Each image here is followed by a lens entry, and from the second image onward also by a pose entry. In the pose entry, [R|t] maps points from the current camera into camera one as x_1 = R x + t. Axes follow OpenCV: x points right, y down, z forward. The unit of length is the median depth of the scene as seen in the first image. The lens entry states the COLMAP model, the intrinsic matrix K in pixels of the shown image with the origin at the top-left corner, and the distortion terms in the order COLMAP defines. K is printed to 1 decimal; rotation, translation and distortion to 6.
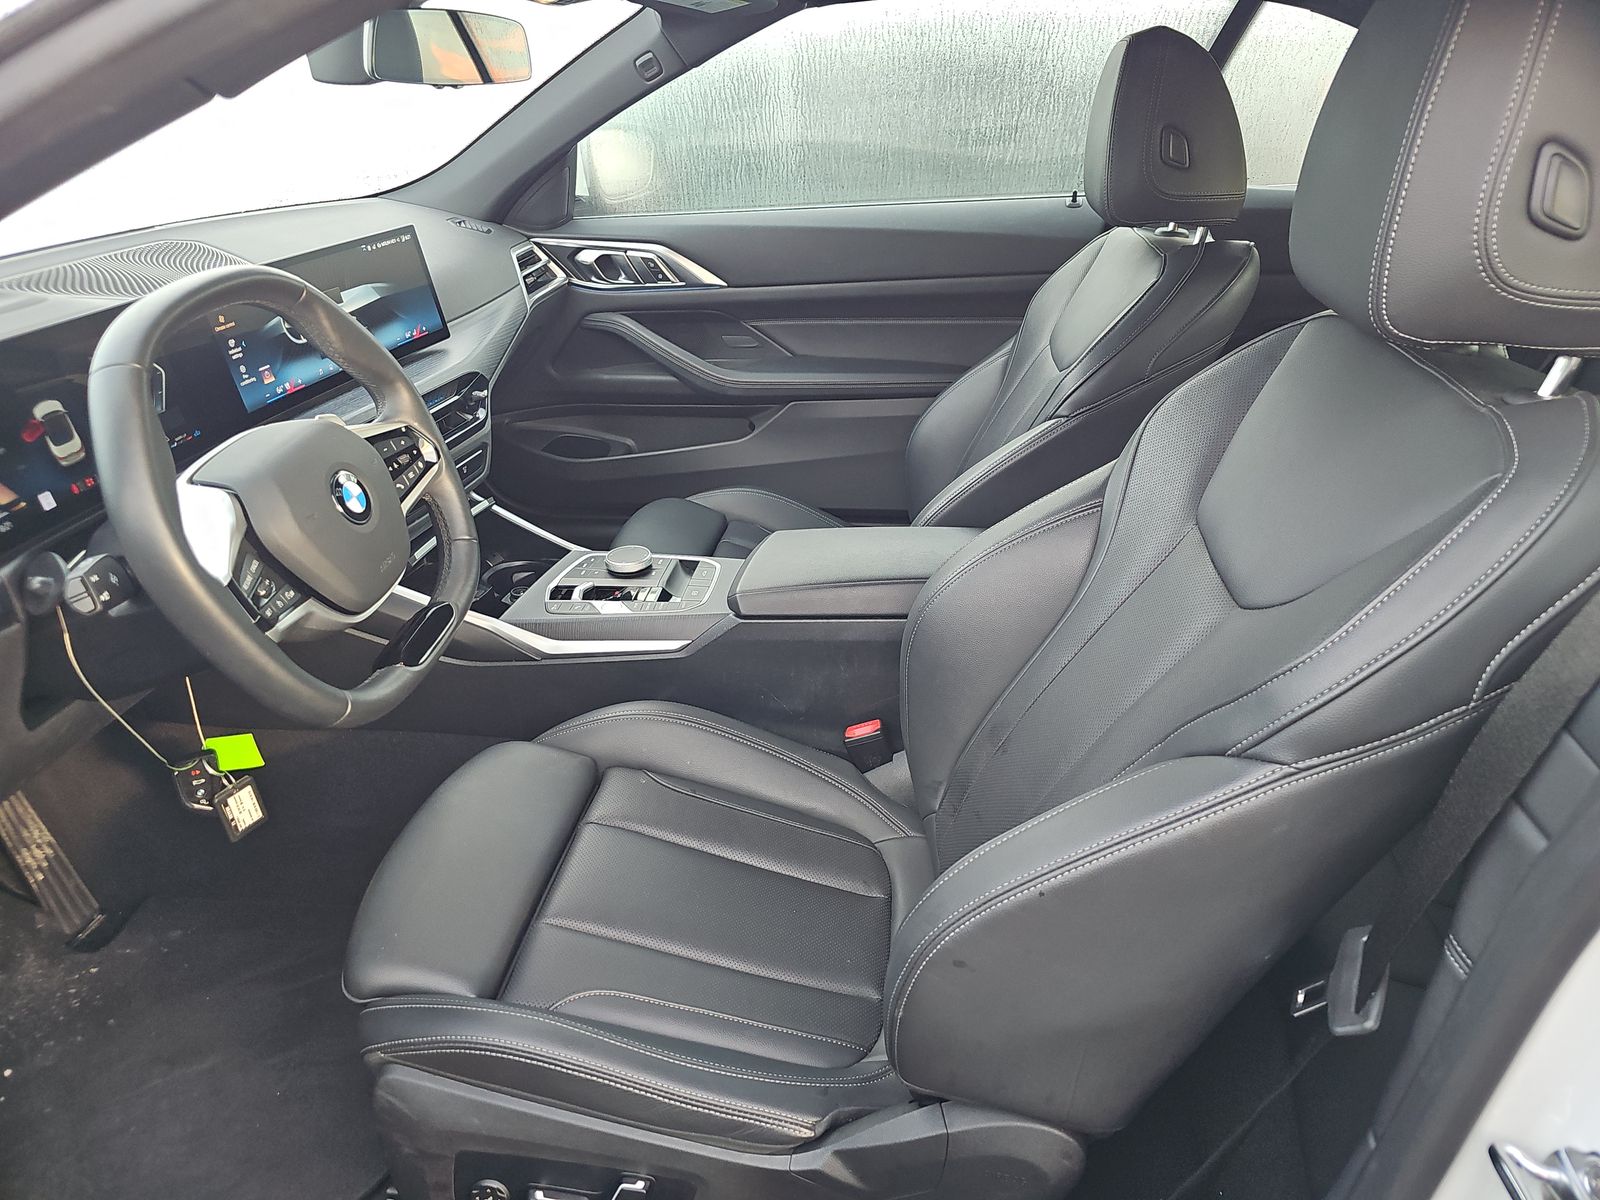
lens RADIAL K [[1080.9, 0, 800.0], [0, 1080.9, 600.0], [0, 0, 1]] dist [0.044924, -0.036627]
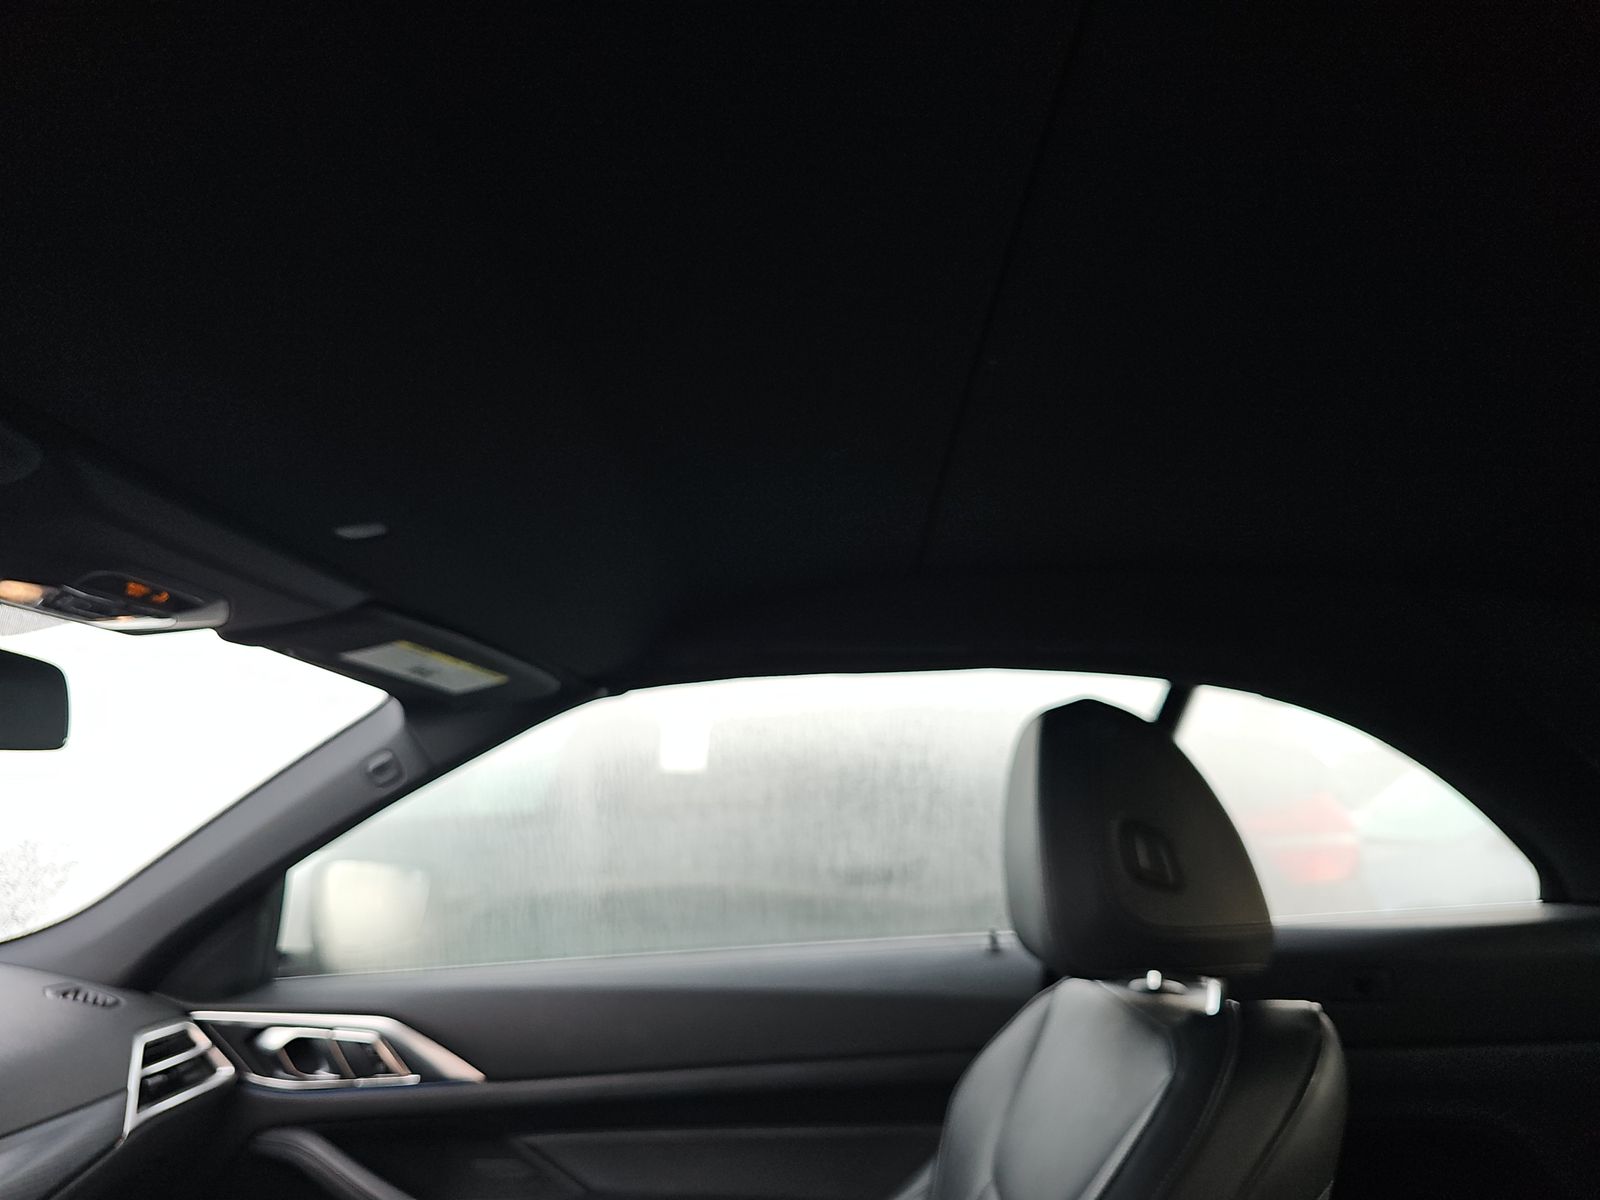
lens RADIAL K [[1080.9, 0, 800.0], [0, 1080.9, 600.0], [0, 0, 1]] dist [0.044924, -0.036627]
pose [[0.997806, 0.009216, 0.065555, 0.075969], [0.033729, 0.781311, -0.623229, -0.103449], [-0.056963, 0.624073, 0.779287, 0.309885]]
